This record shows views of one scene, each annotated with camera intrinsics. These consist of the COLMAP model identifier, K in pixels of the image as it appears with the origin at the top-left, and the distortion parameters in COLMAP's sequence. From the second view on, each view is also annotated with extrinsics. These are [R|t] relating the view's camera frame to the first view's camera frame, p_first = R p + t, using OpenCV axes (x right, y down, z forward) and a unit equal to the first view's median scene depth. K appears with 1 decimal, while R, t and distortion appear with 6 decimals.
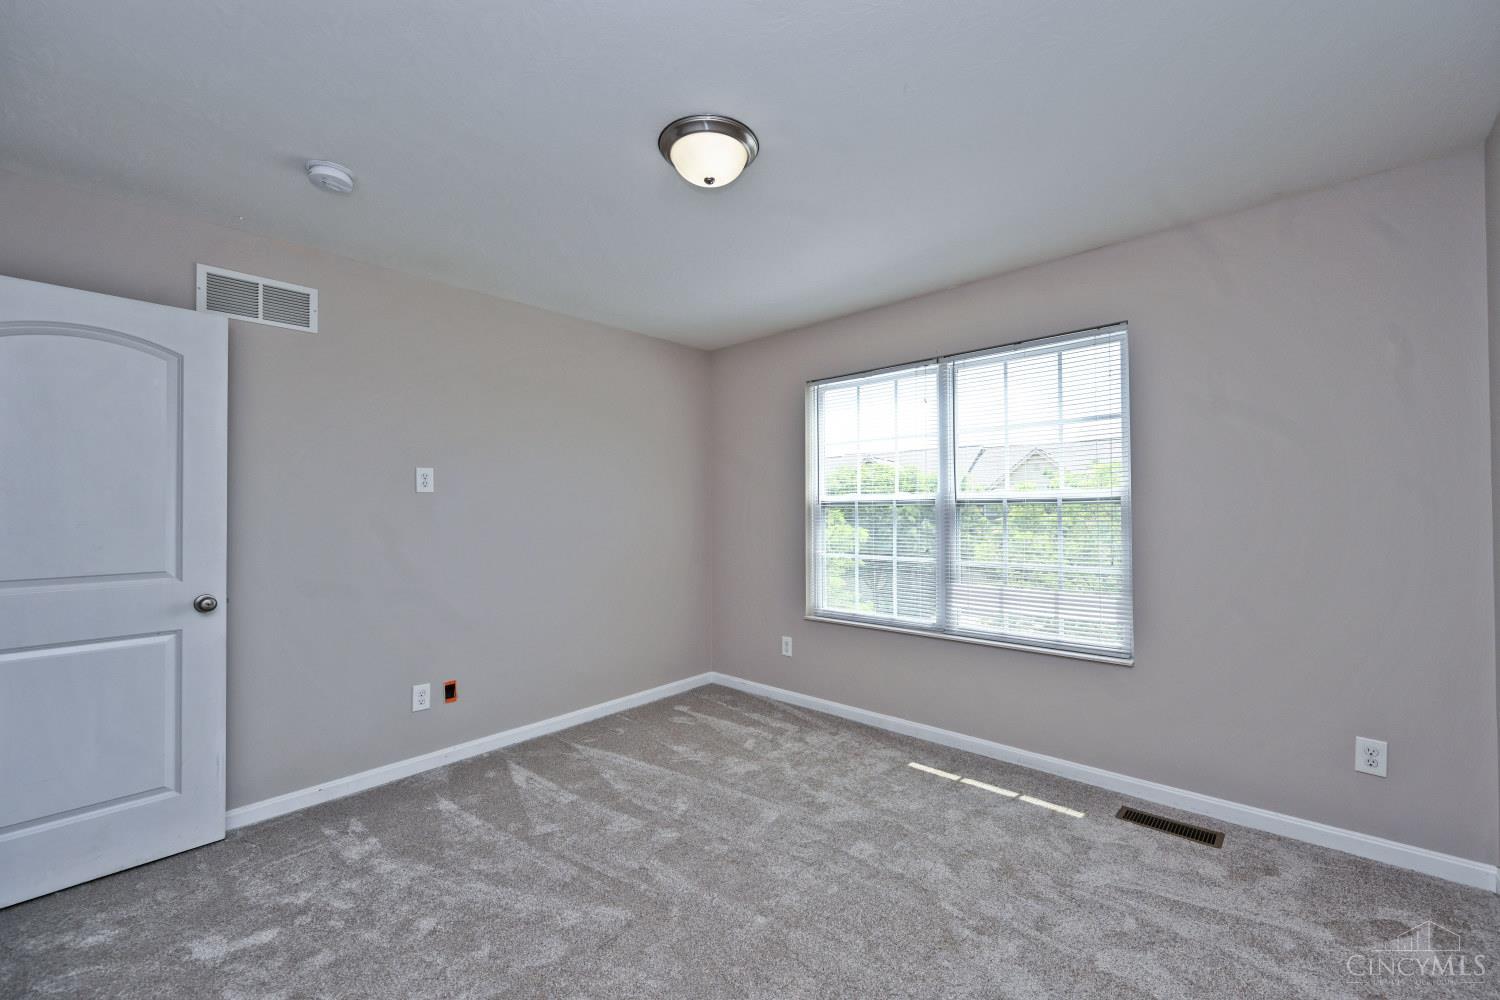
lens RADIAL K [[605.5, 0, 749.6], [0, 605.5, 501.8], [0, 0, 1]] dist [0.005959, -0.000484]
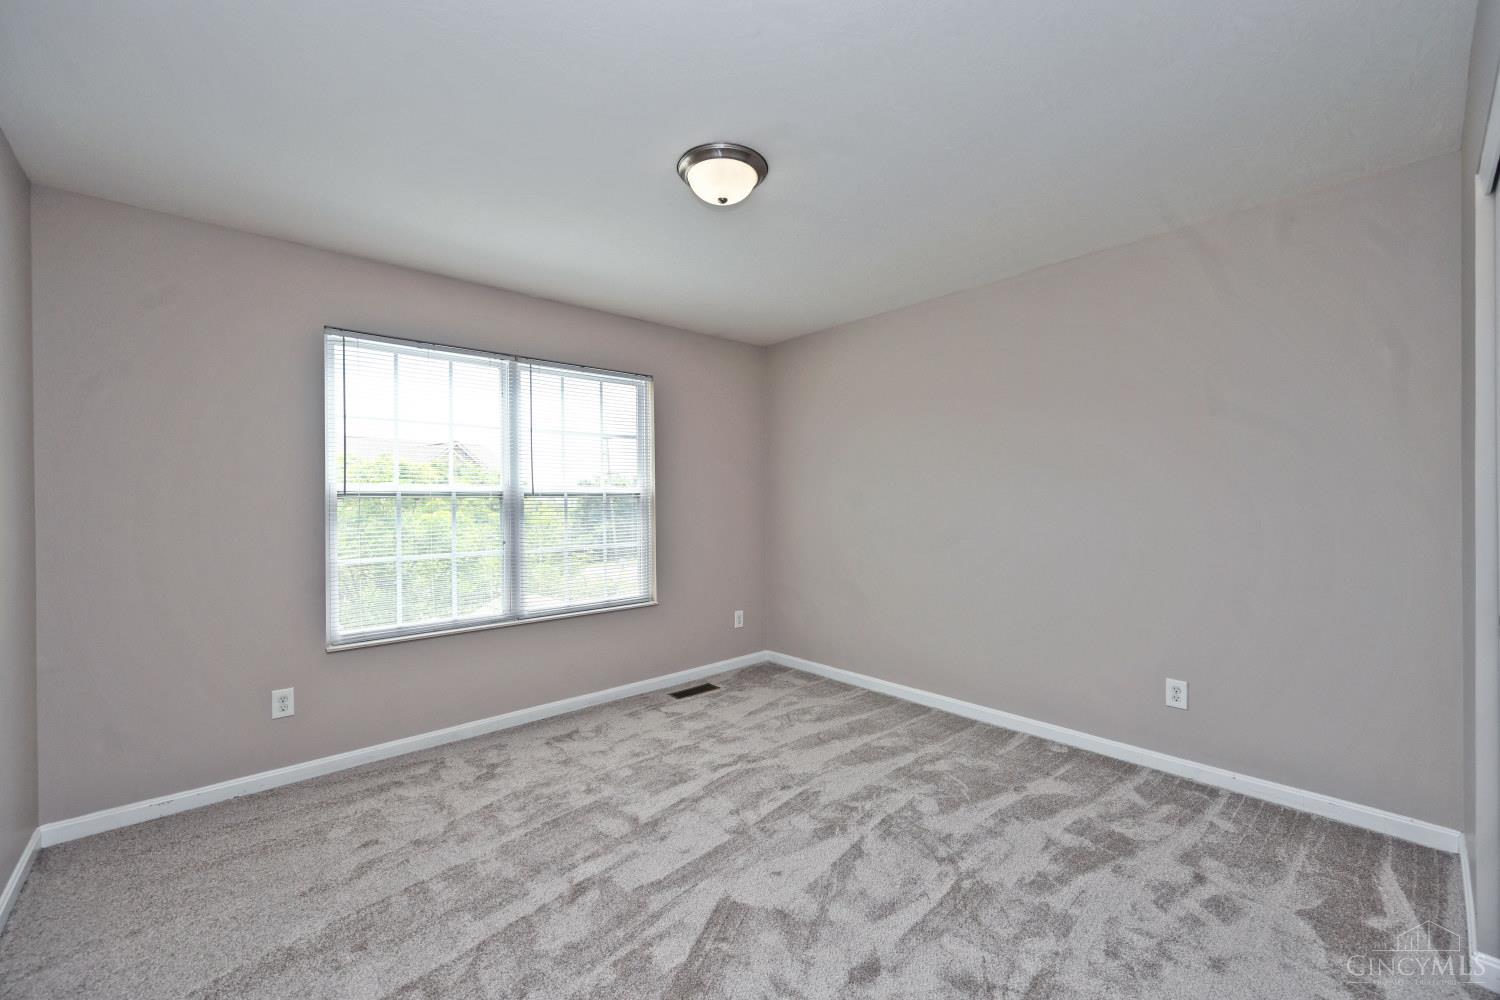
lens RADIAL K [[605.5, 0, 746.8], [0, 605.5, 496.8], [0, 0, 1]] dist [0.005959, -0.000484]
pose [[0.104856, 0.008376, 0.994452, -0.663038], [-0.007205, 0.999945, -0.007662, 0.009533], [-0.994461, -0.006362, 0.104910, 0.479404]]
